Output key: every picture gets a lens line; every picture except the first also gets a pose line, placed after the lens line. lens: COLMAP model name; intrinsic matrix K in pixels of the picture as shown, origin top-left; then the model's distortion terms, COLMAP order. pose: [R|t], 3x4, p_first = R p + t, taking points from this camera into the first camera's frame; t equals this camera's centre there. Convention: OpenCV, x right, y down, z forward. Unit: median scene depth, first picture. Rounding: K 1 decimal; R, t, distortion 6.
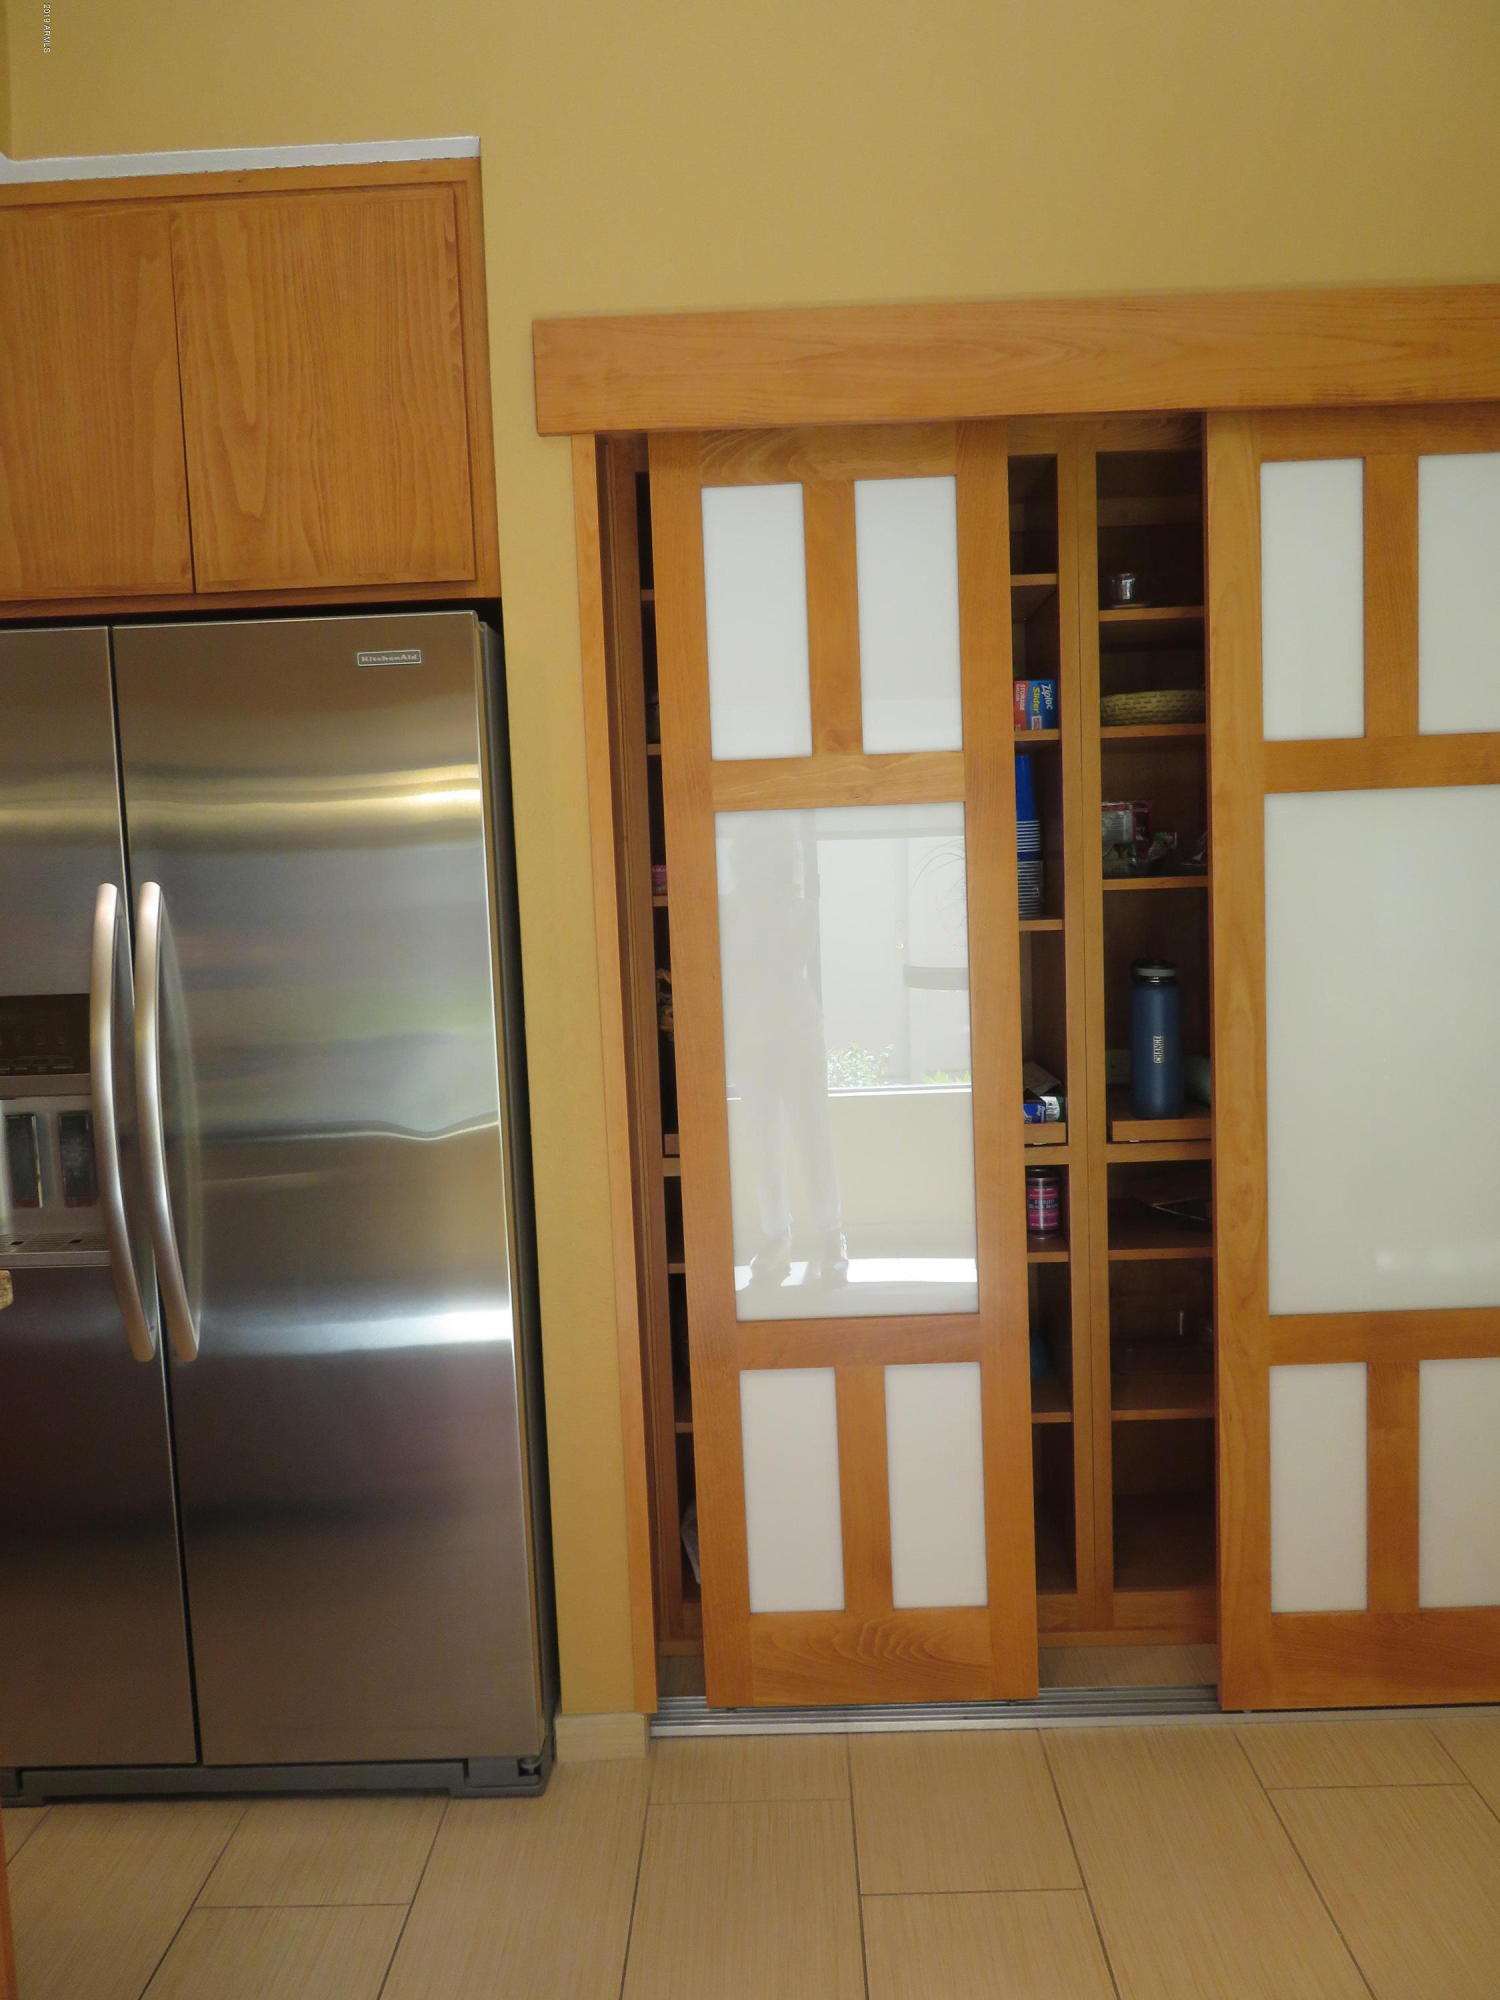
lens RADIAL K [[1431.1, 0, 755.3], [0, 1431.1, 1005.5], [0, 0, 1]] dist [-0.012117, 0.008783]
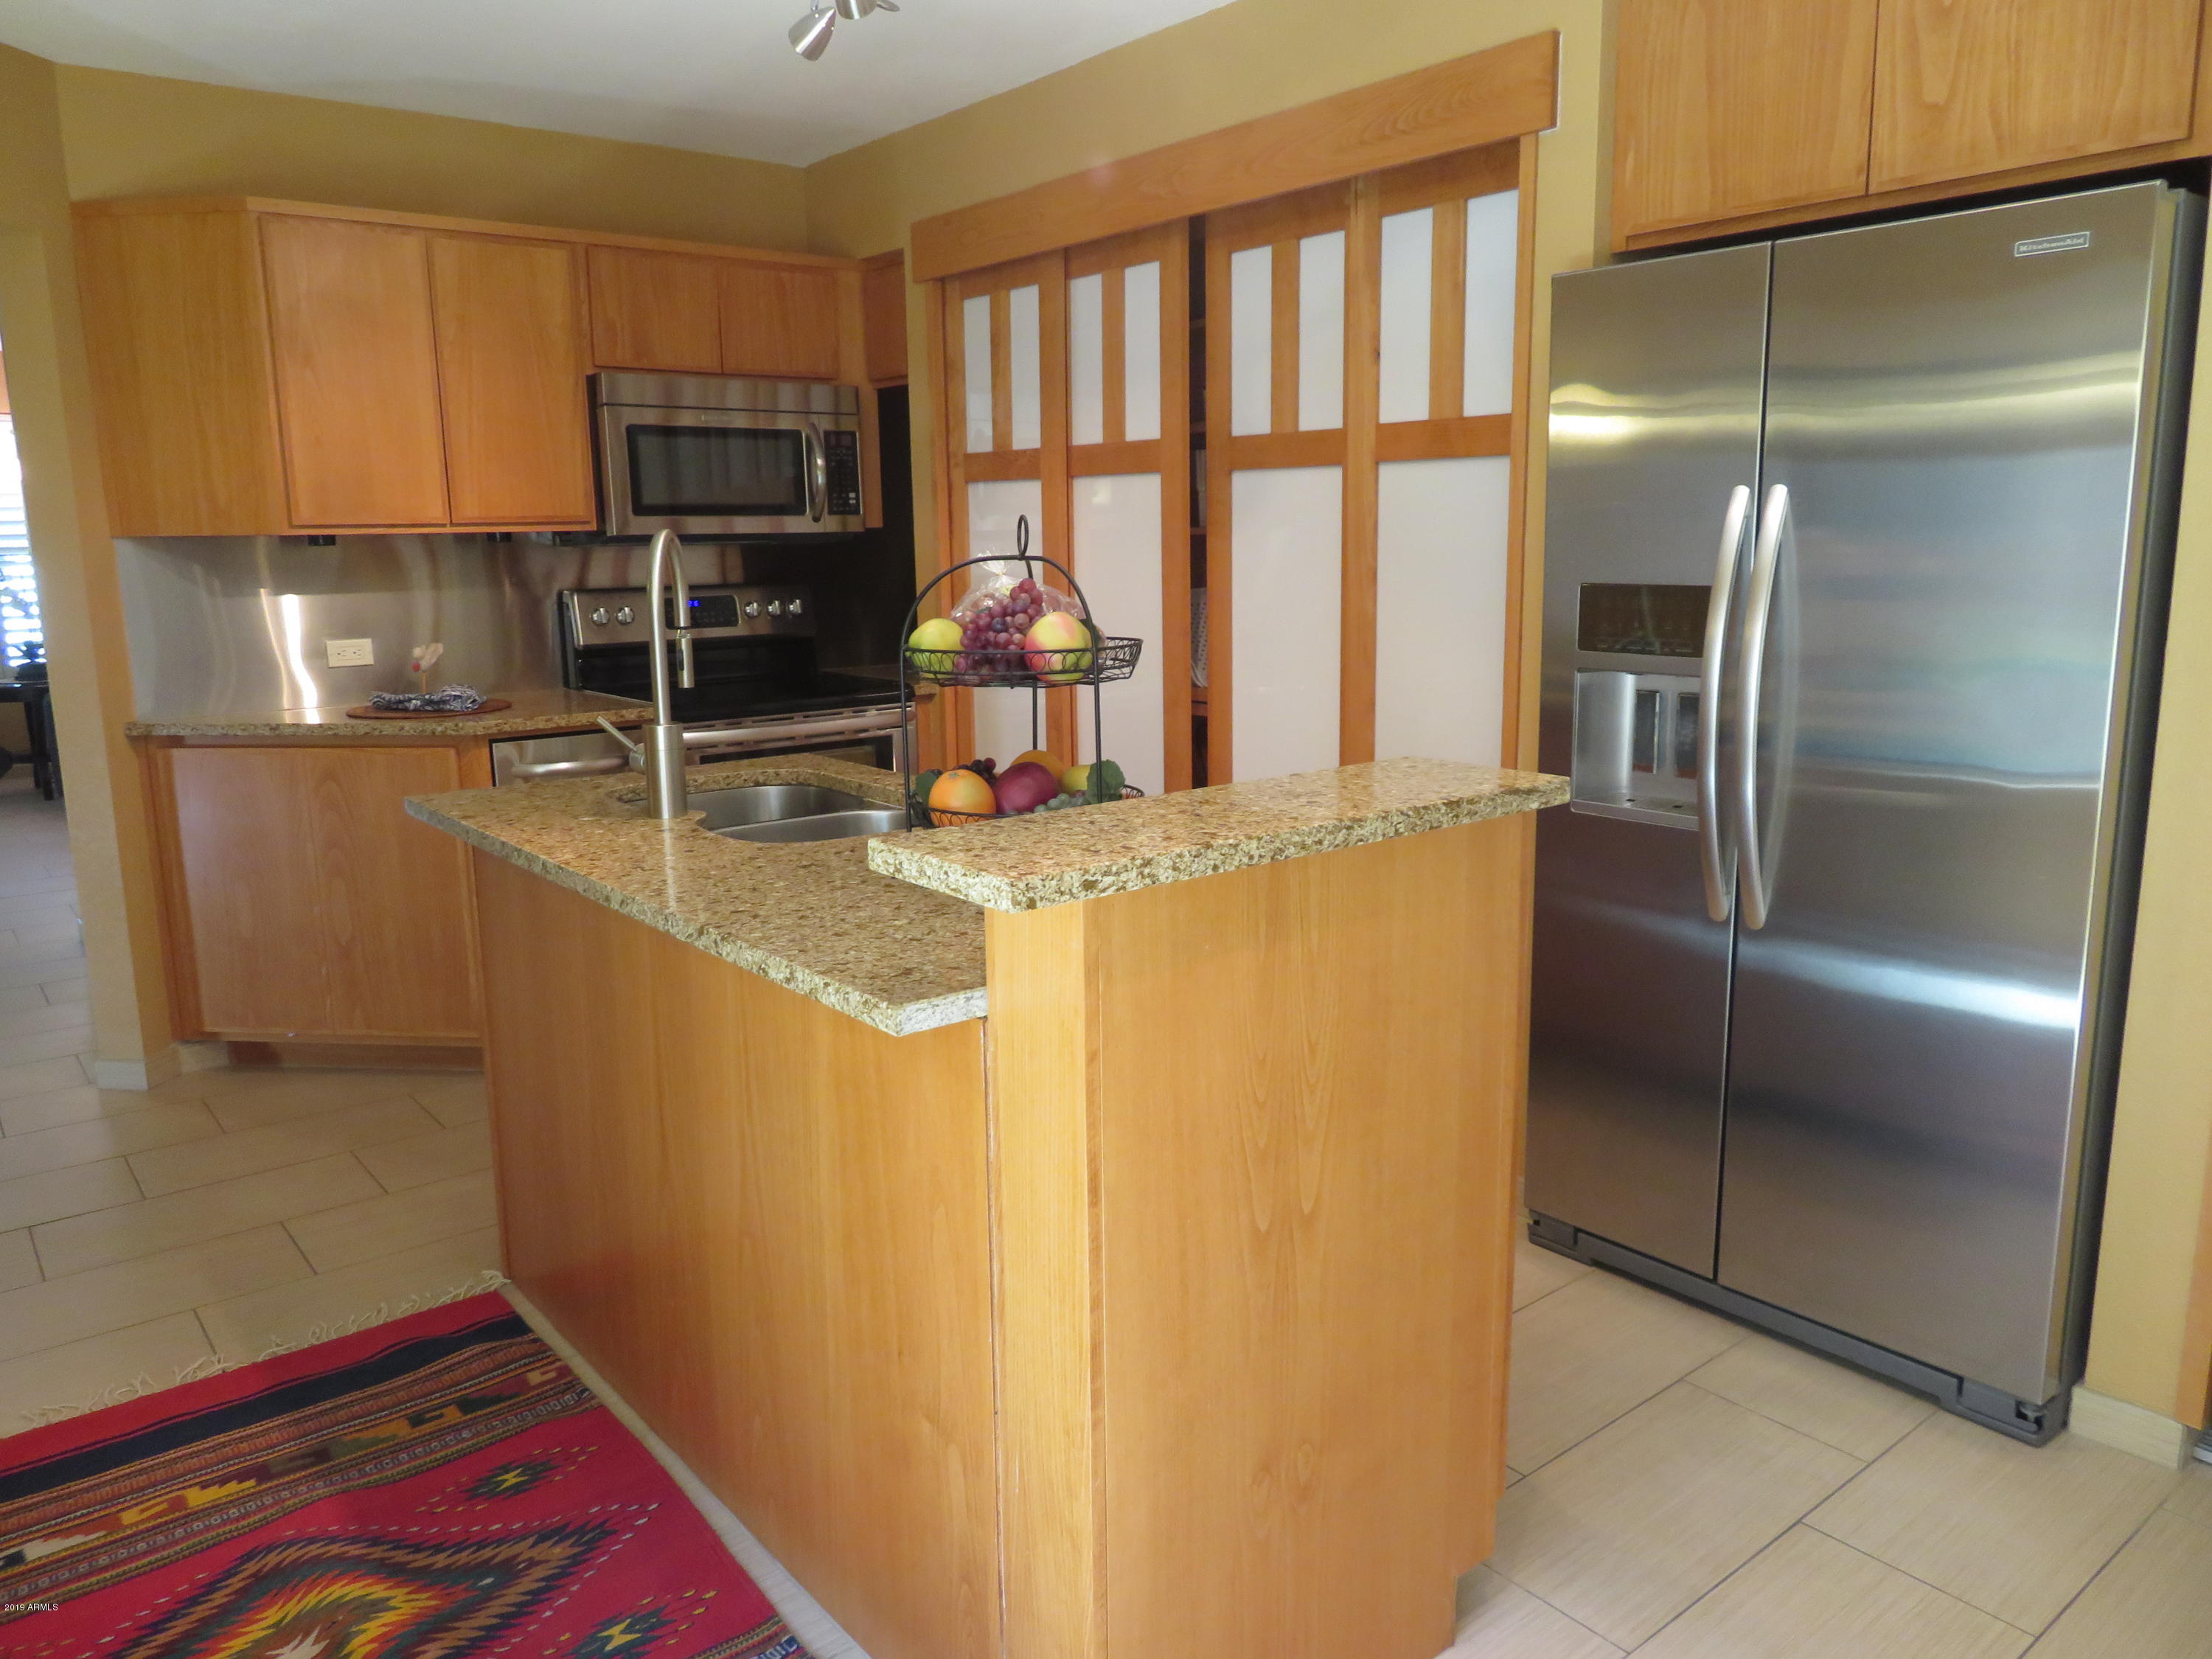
lens RADIAL K [[1582.8, 0, 1104.1], [0, 1582.8, 820.9], [0, 0, 1]] dist [-0.012117, 0.008783]
pose [[0.638328, 0.164007, -0.752090, 0.181018], [-0.072342, 0.985496, 0.153507, 0.016152], [0.766358, -0.043580, 0.640934, -0.153610]]
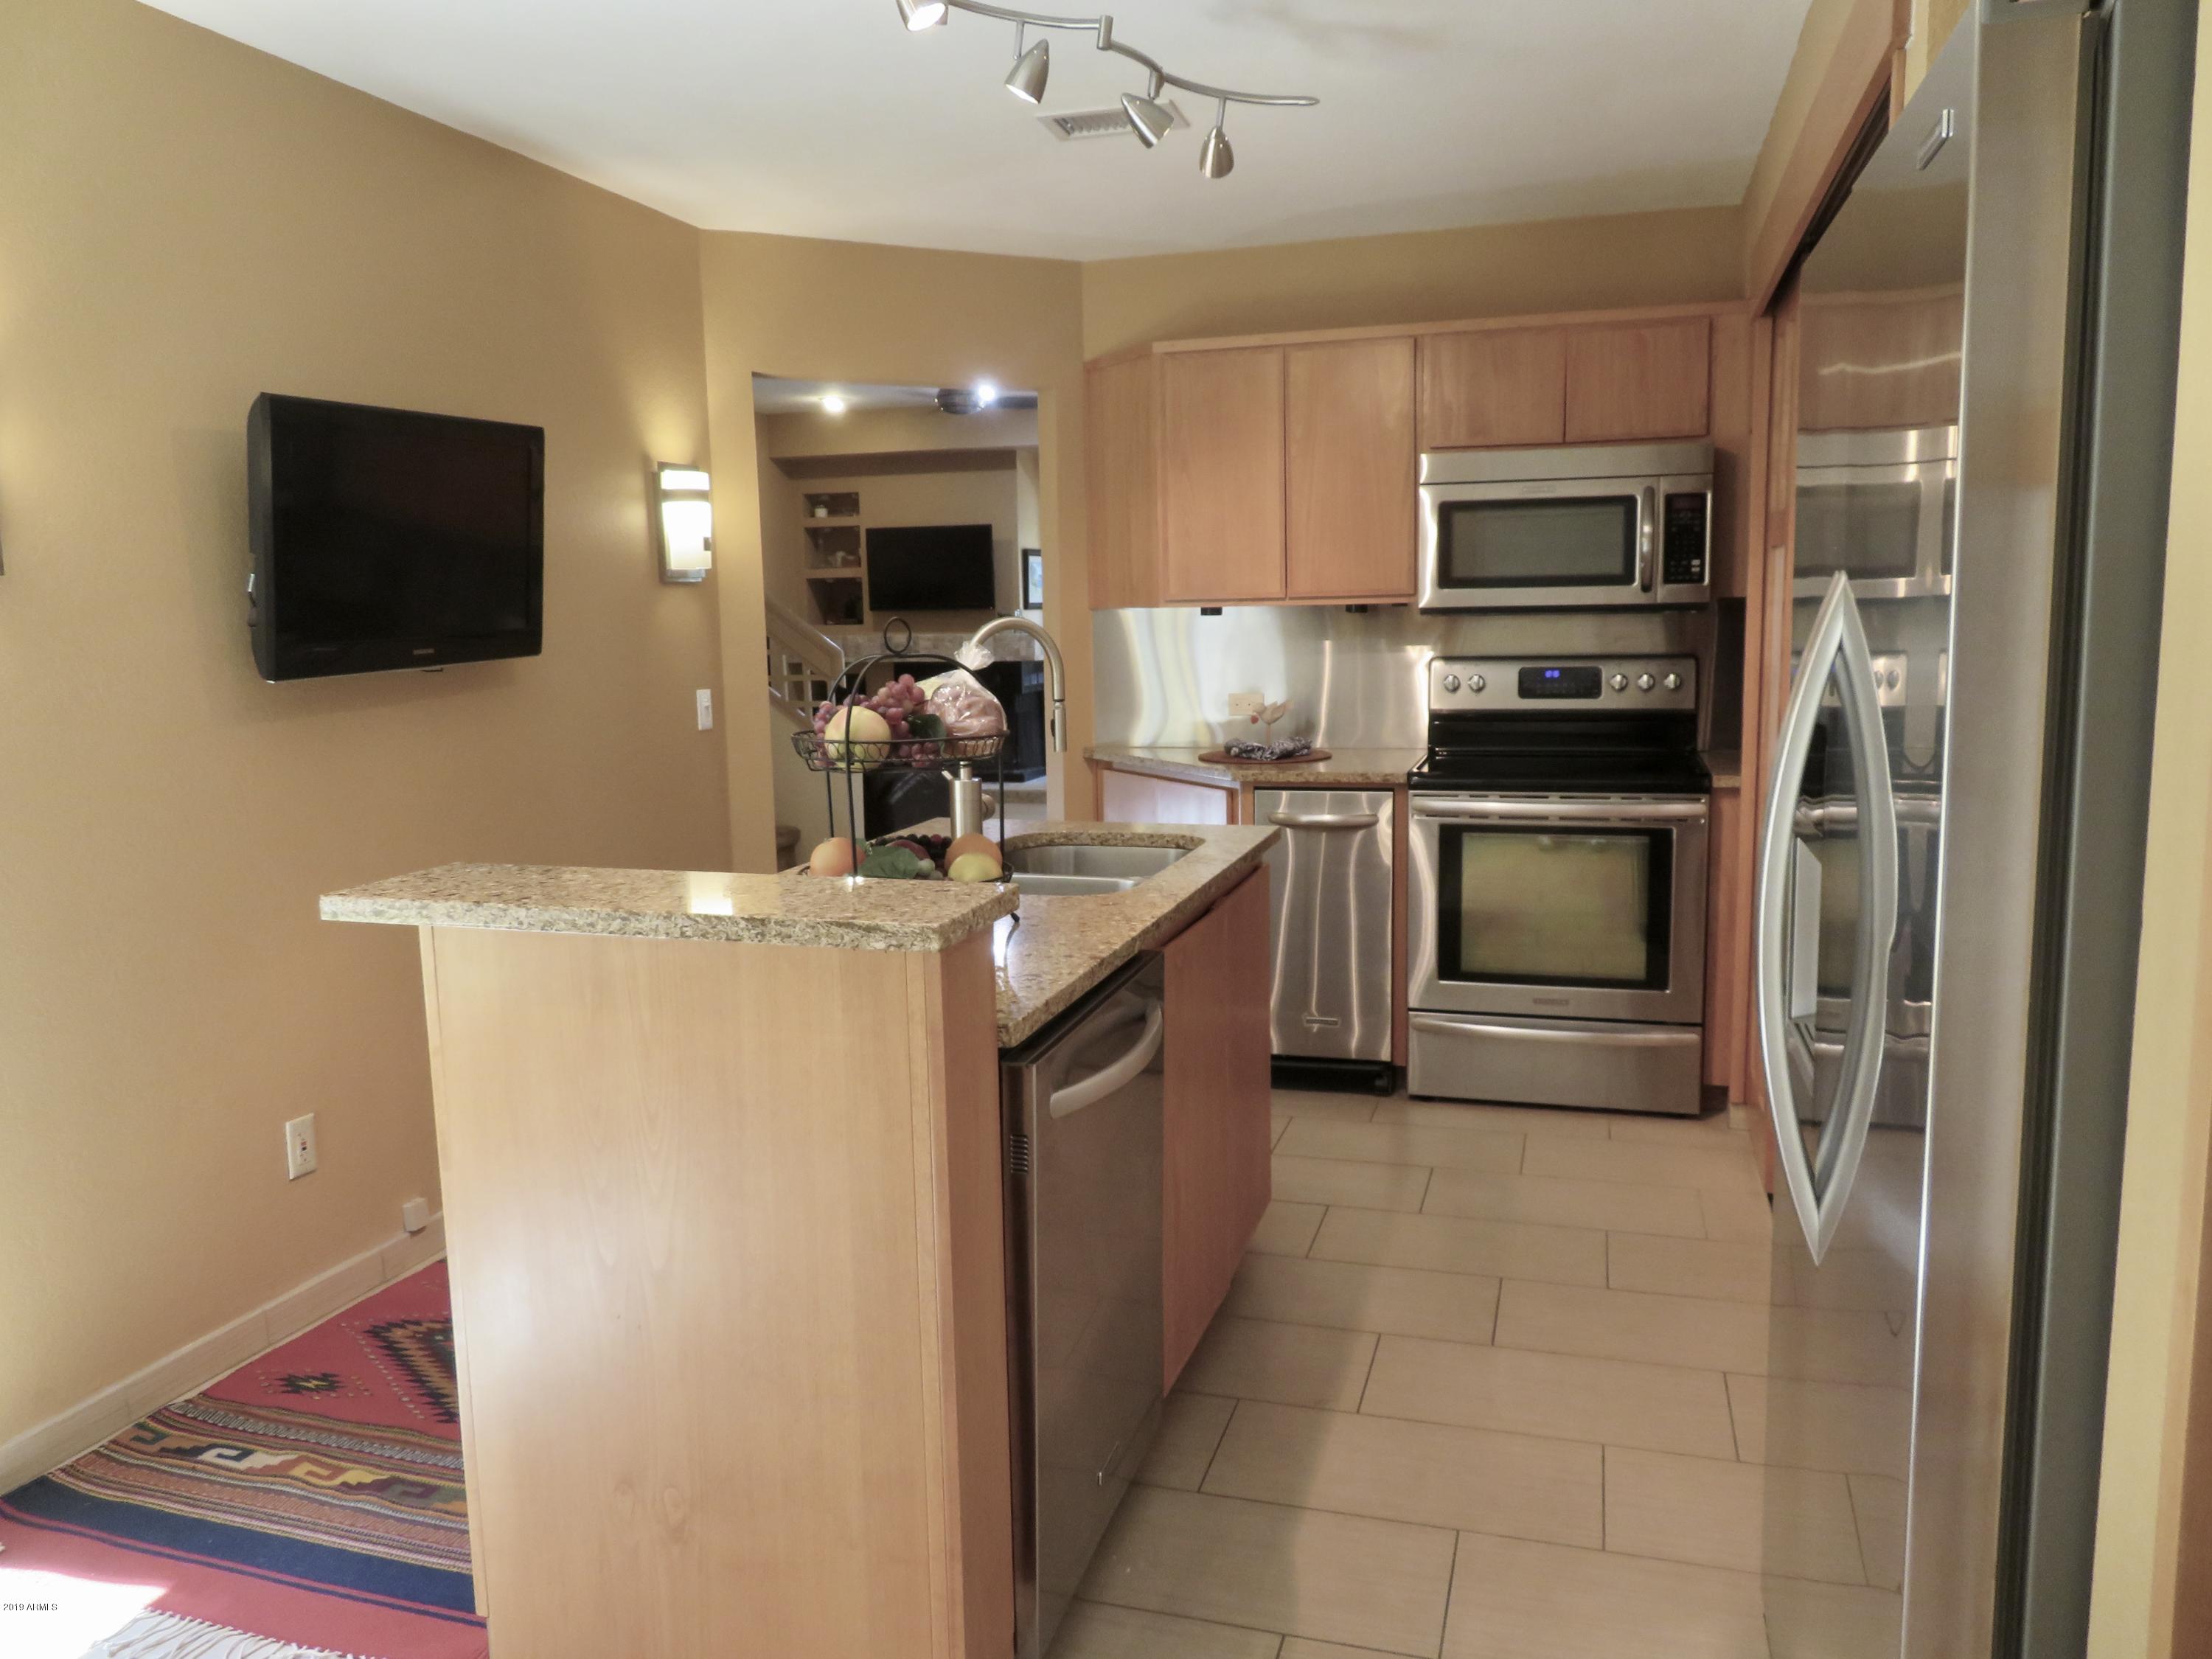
lens RADIAL K [[1582.8, 0, 1108.0], [0, 1582.8, 832.3], [0, 0, 1]] dist [-0.012117, 0.008783]
pose [[-0.283618, 0.176031, -0.942642, 0.505749], [-0.050781, 0.978871, 0.198075, -0.159258], [0.957592, 0.104046, -0.268686, 1.510361]]
